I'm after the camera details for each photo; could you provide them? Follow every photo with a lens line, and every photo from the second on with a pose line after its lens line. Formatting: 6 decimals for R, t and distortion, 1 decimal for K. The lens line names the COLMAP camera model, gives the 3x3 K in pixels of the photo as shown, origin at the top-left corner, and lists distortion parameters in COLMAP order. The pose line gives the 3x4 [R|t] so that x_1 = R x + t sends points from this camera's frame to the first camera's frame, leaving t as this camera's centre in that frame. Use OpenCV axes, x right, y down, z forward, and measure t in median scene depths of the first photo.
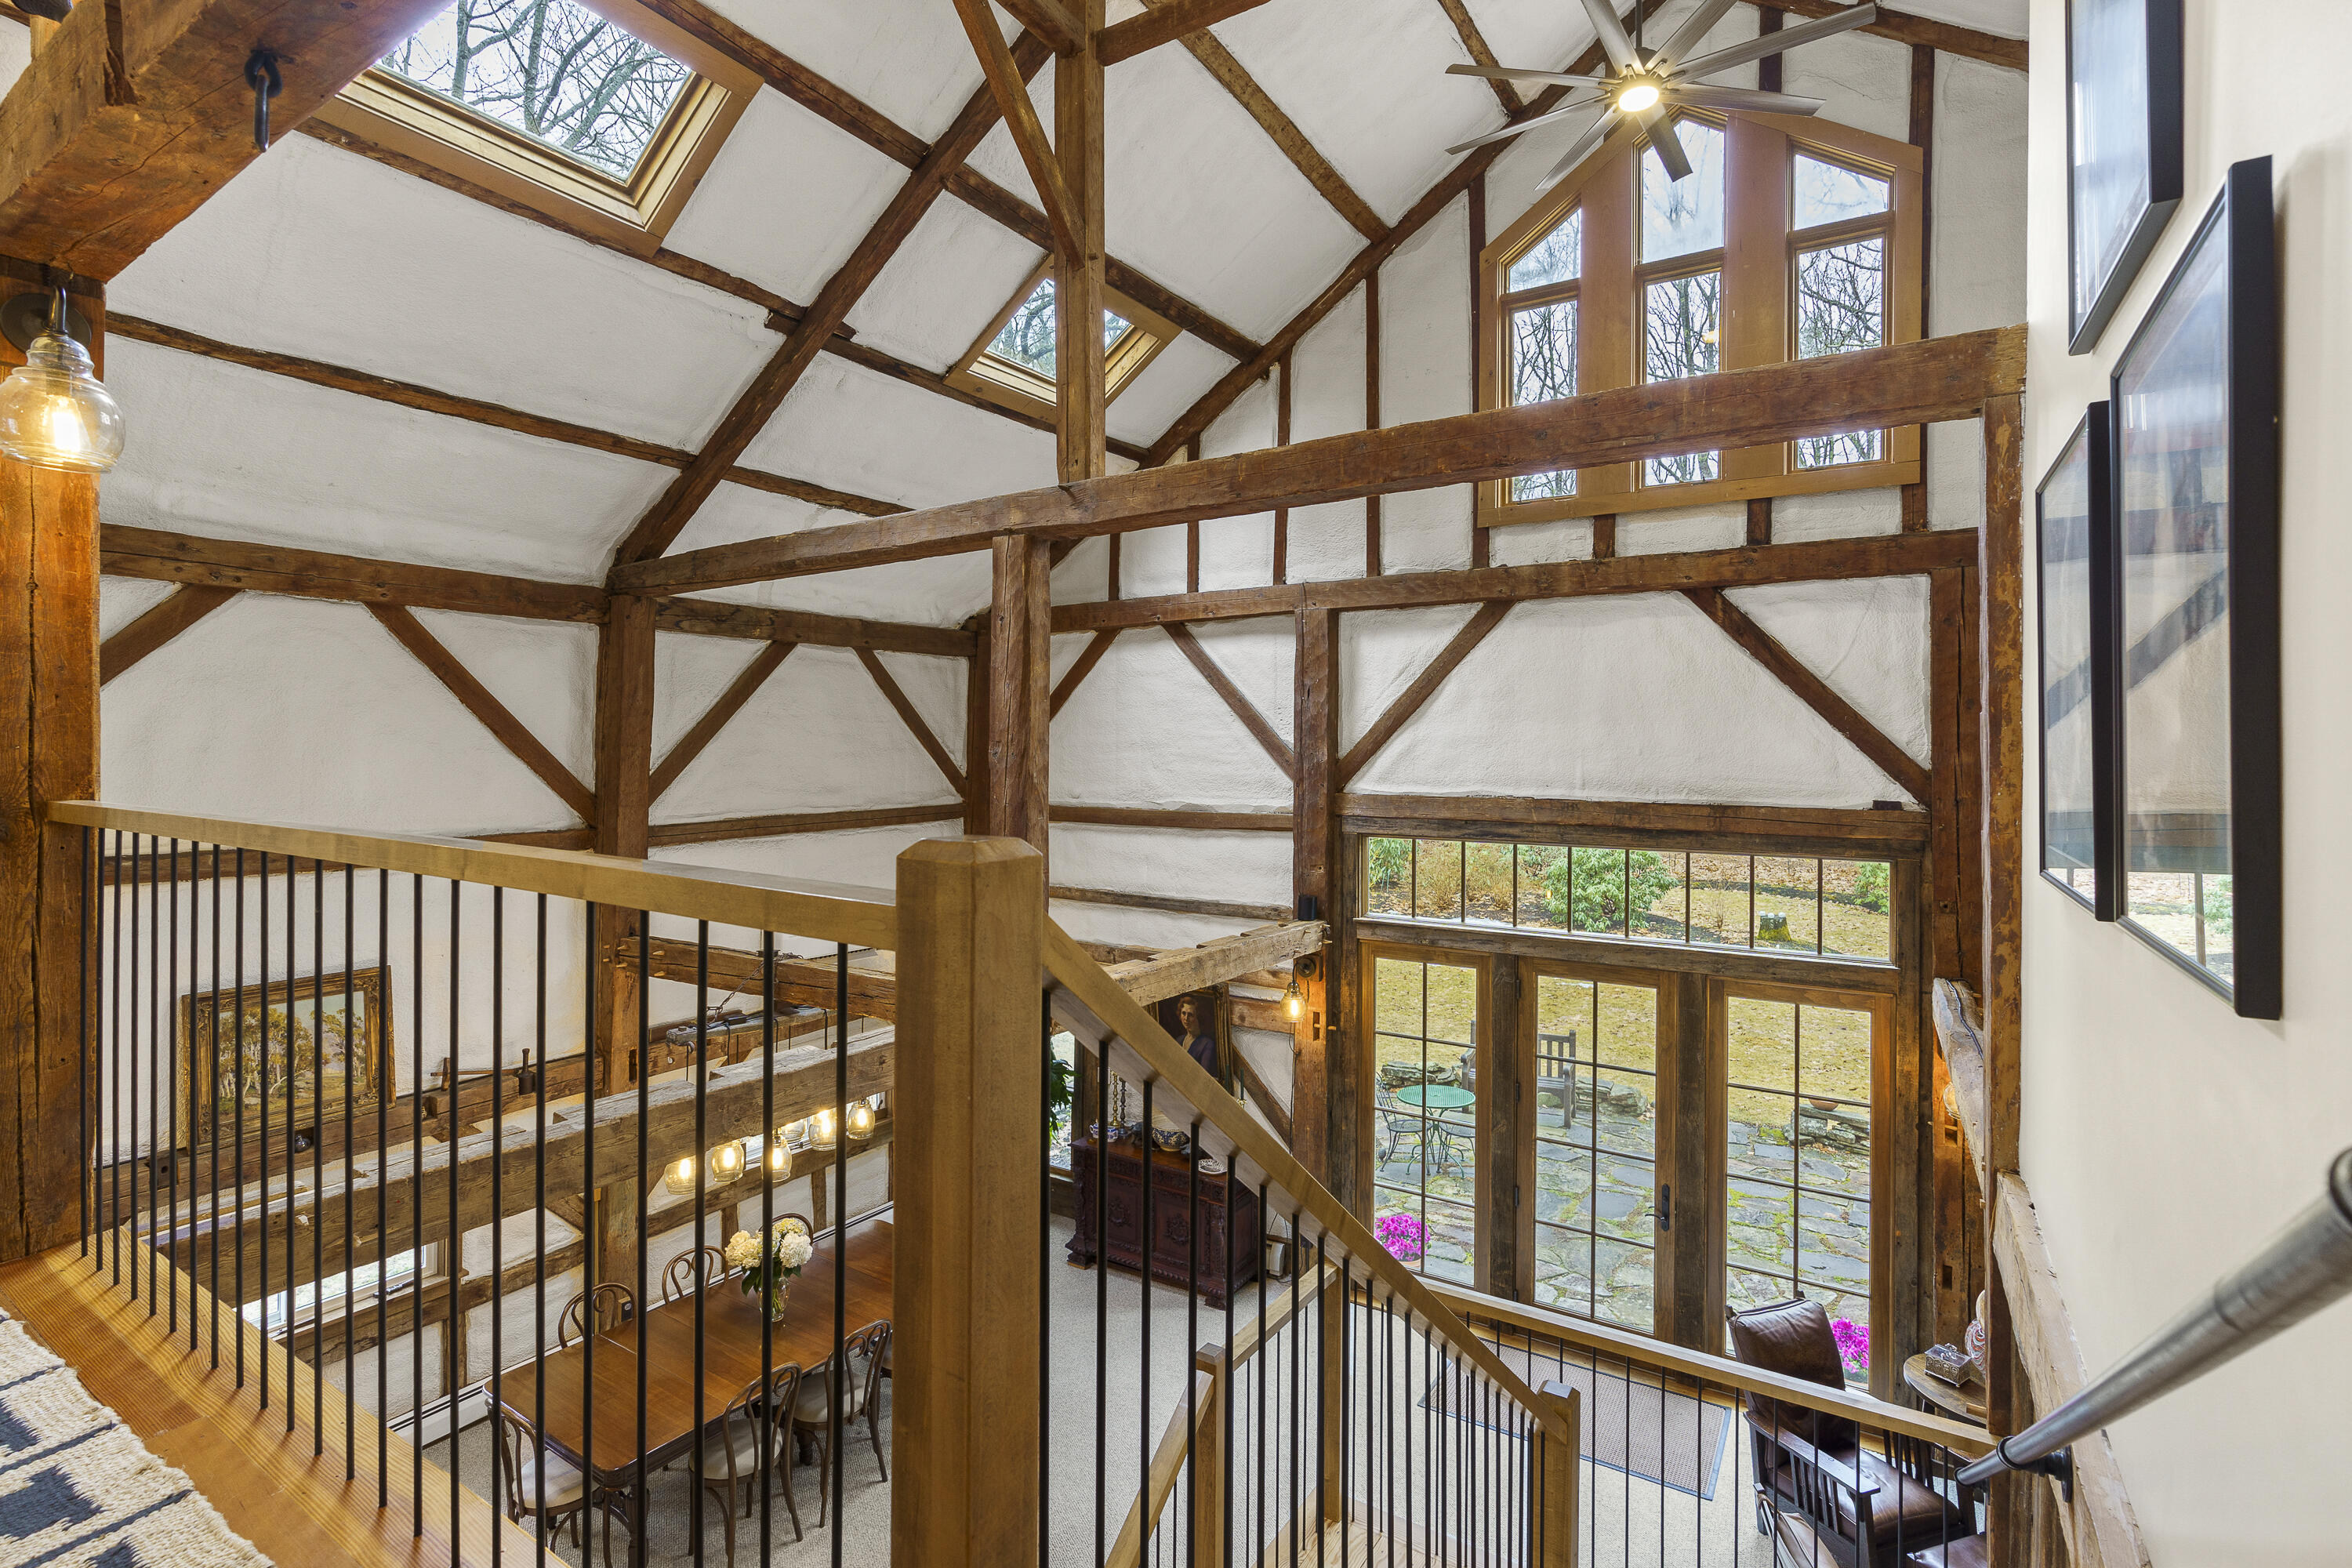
lens RADIAL K [[1087.5, 0, 1167.0], [0, 1087.5, 772.9], [0, 0, 1]] dist [-0.003504, 0.000038]
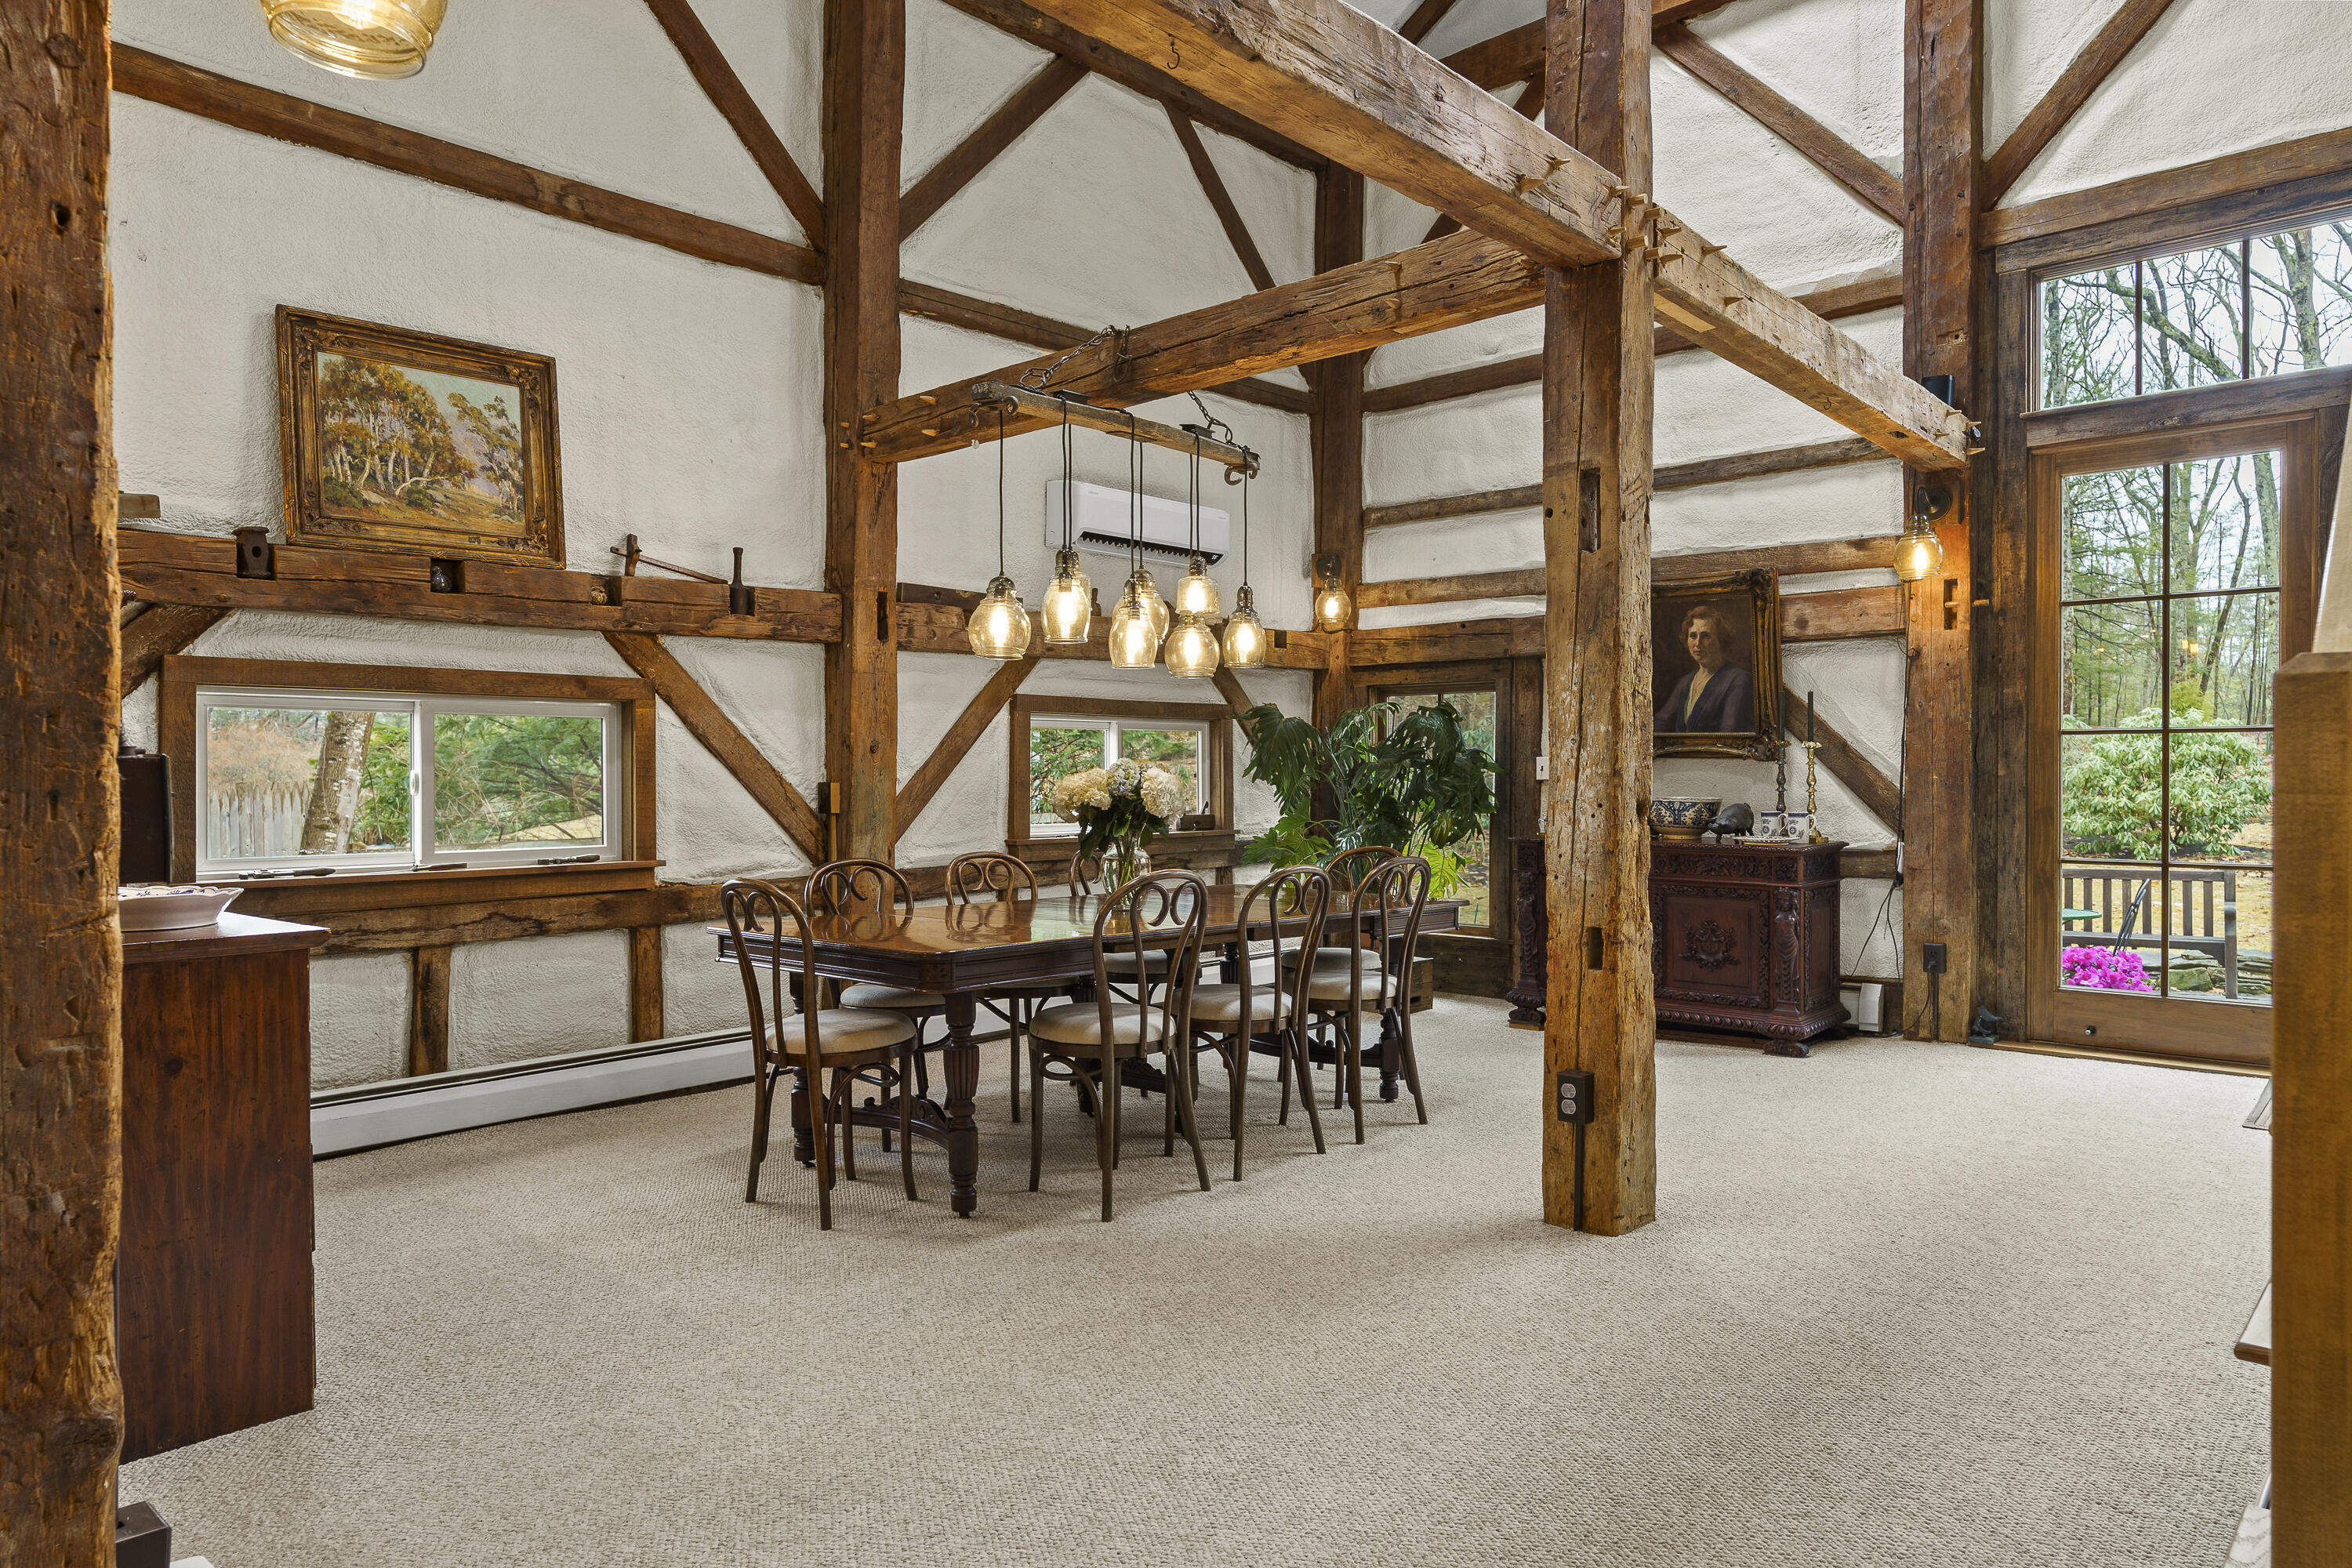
lens RADIAL K [[1419.1, 0, 1188.8], [0, 1419.1, 786.7], [0, 0, 1]] dist [-0.004342, 0.002963]
pose [[0.985662, -0.007607, -0.168558, -0.150856], [0.009888, 0.999871, 0.012694, 0.333240], [0.168440, -0.014178, 0.985610, 0.167247]]
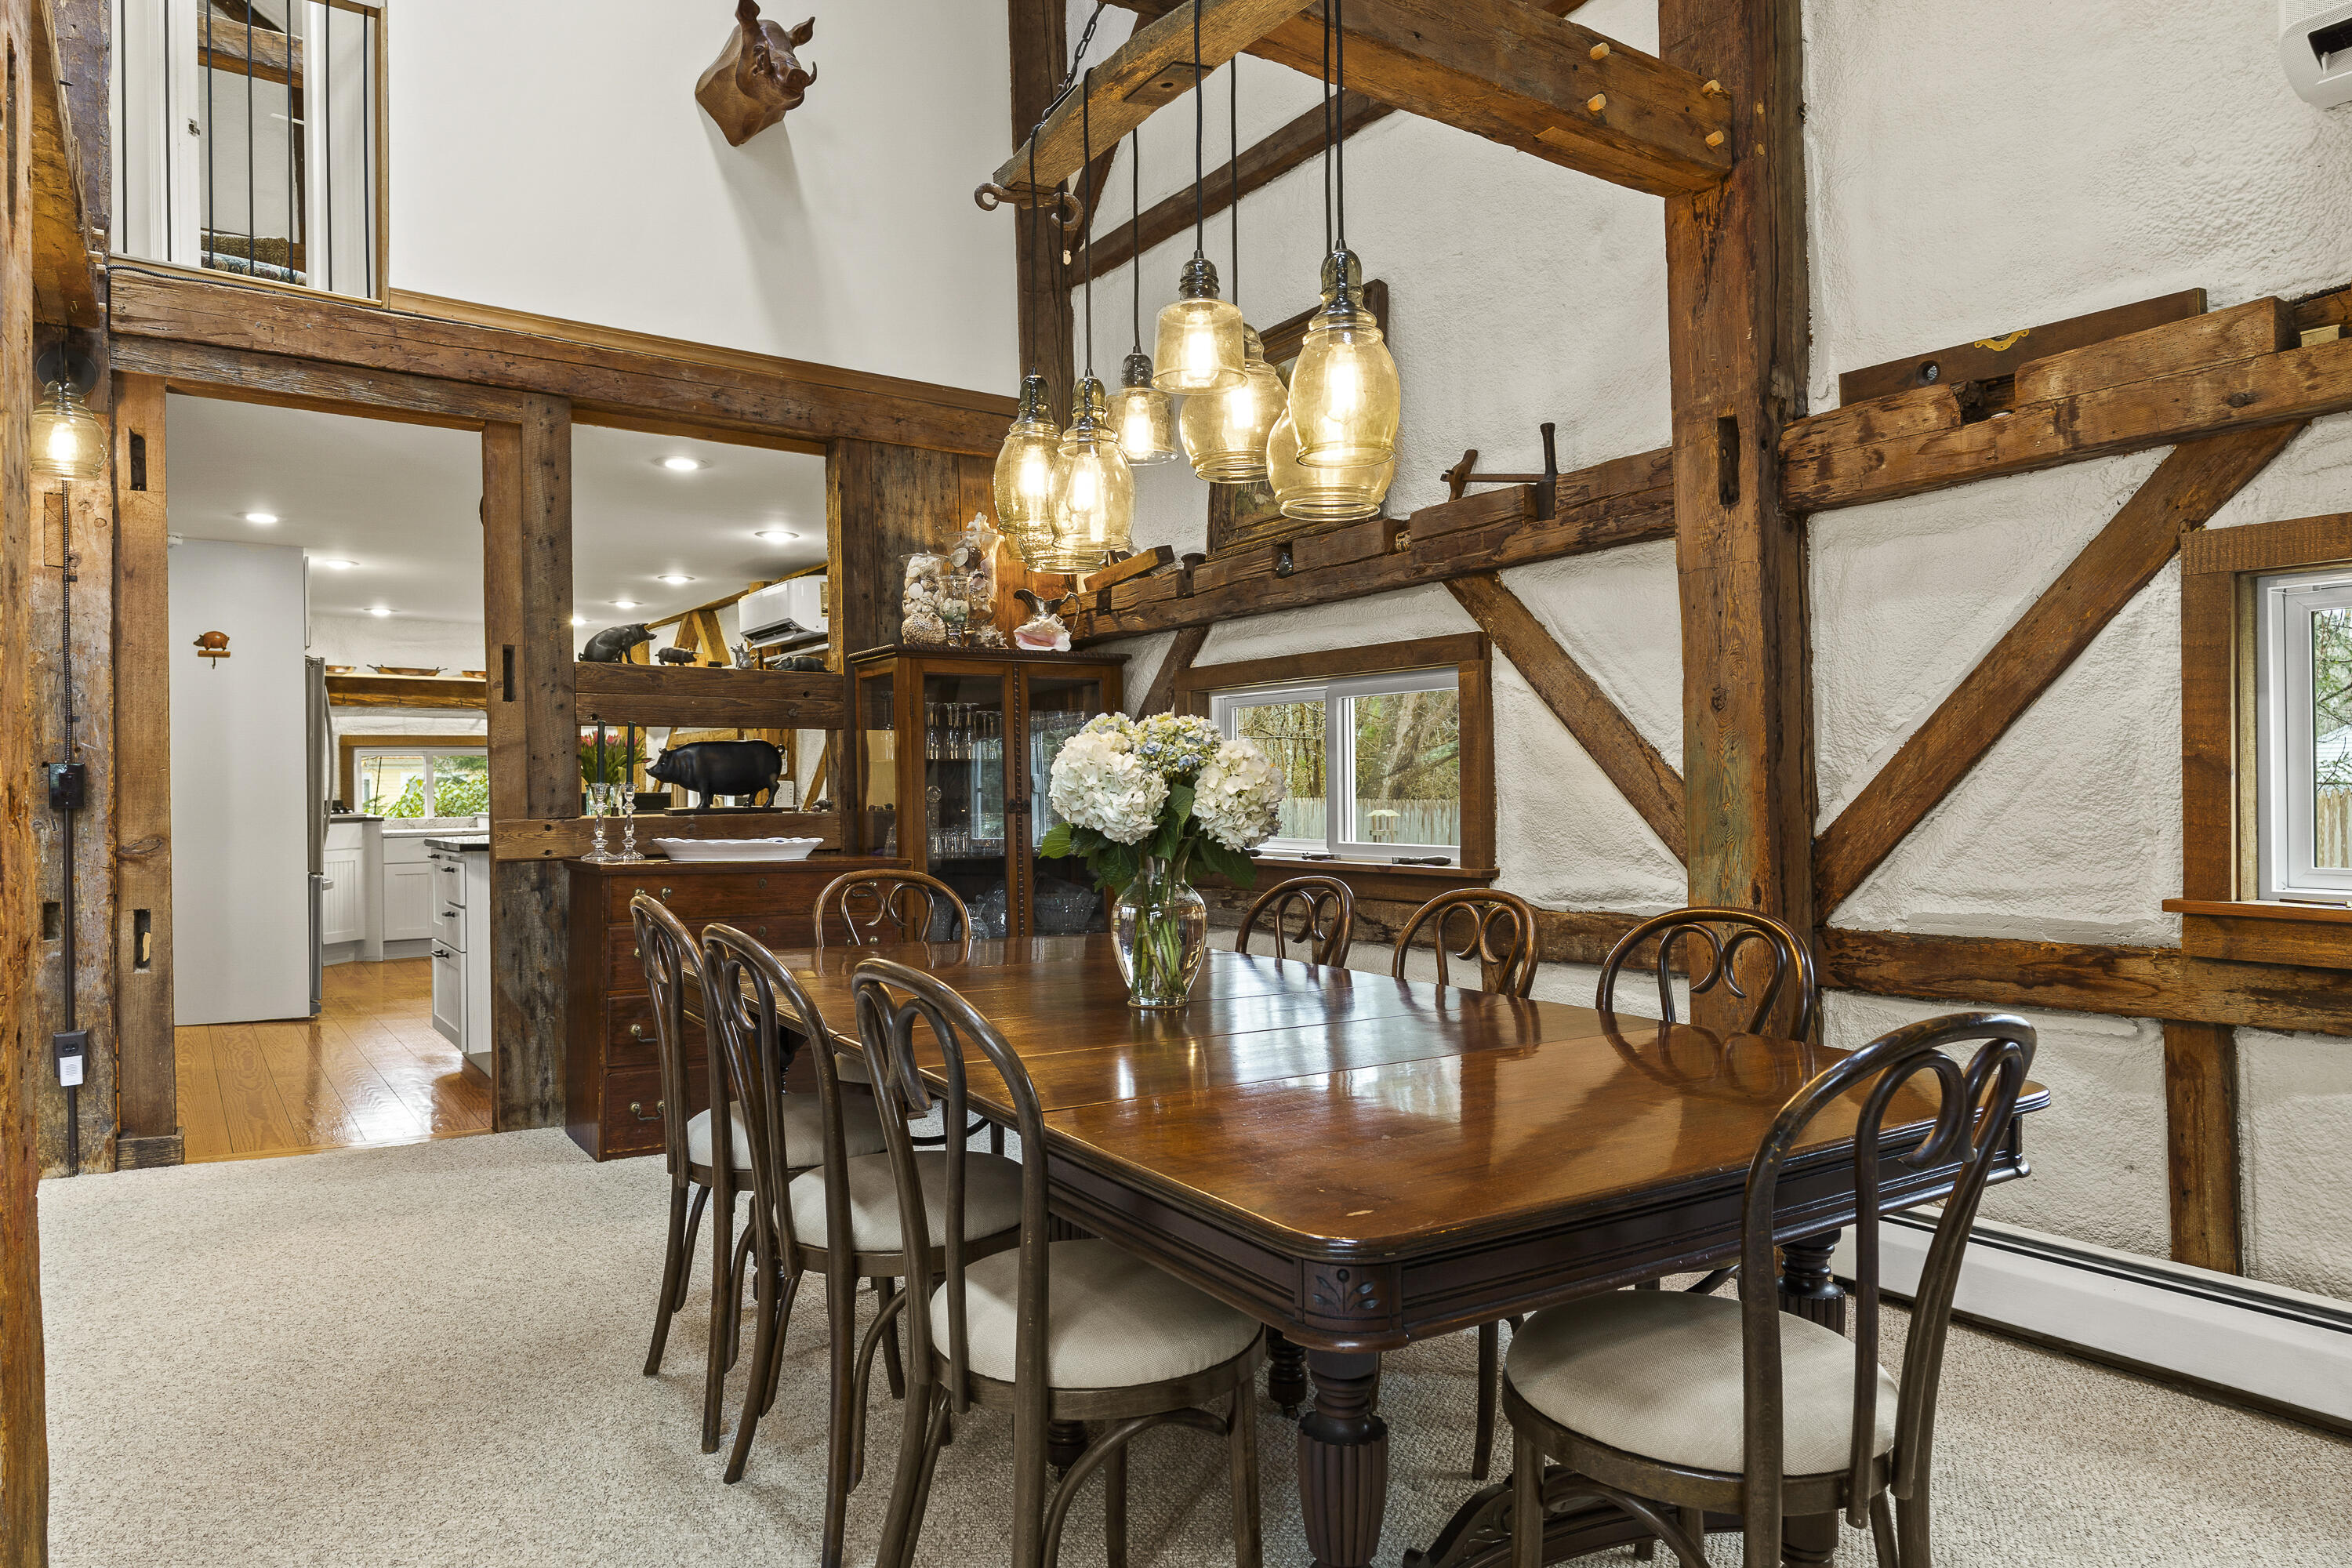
lens RADIAL K [[1469.3, 0, 1182.8], [0, 1469.3, 795.0], [0, 0, 1]] dist [-0.008241, -0.000392]
pose [[-0.390144, -0.005655, -0.920736, 0.025248], [0.003931, 0.999962, -0.007808, 0.352014], [0.920745, -0.006666, -0.390107, 0.933780]]
